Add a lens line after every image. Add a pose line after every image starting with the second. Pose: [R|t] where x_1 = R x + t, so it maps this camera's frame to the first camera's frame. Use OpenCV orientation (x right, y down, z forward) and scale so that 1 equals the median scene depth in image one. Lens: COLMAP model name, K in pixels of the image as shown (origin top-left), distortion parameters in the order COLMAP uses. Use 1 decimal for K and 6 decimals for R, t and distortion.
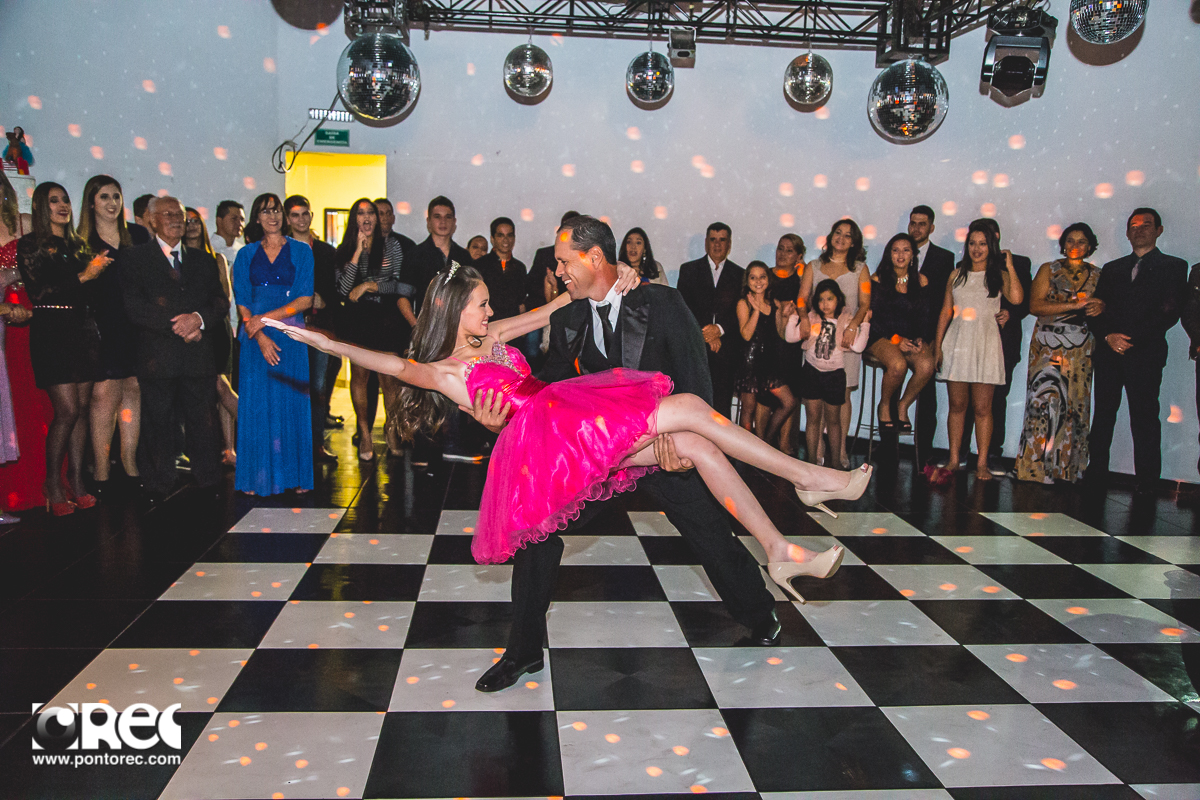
lens RADIAL K [[1035.2, 0, 600.0], [0, 1035.2, 400.0], [0, 0, 1]] dist [0.003826, 0.003715]
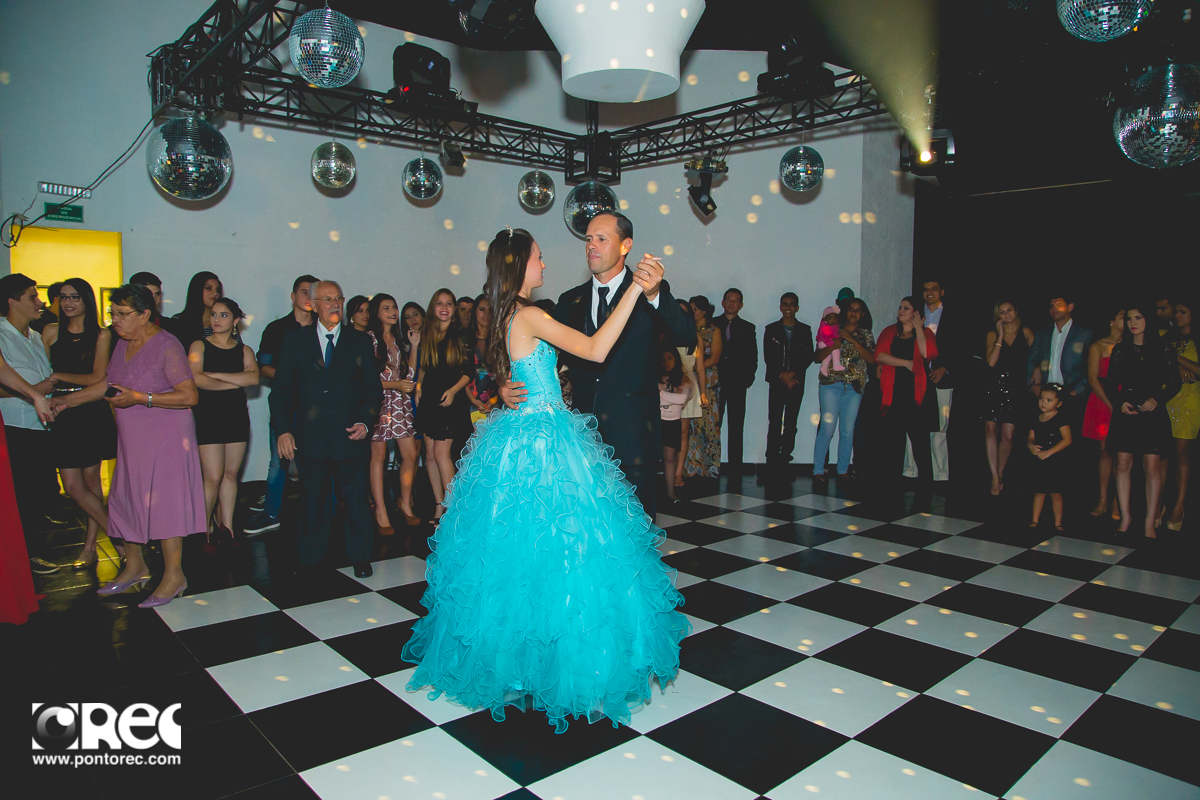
lens RADIAL K [[819.8, 0, 599.9], [0, 819.8, 376.4], [0, 0, 1]] dist [-0.047100, 0.000956]
pose [[0.810962, -0.057084, 0.582308, -0.359429], [0.095523, 0.994794, -0.035511, -0.028608], [-0.577249, 0.084422, 0.812192, 0.125330]]
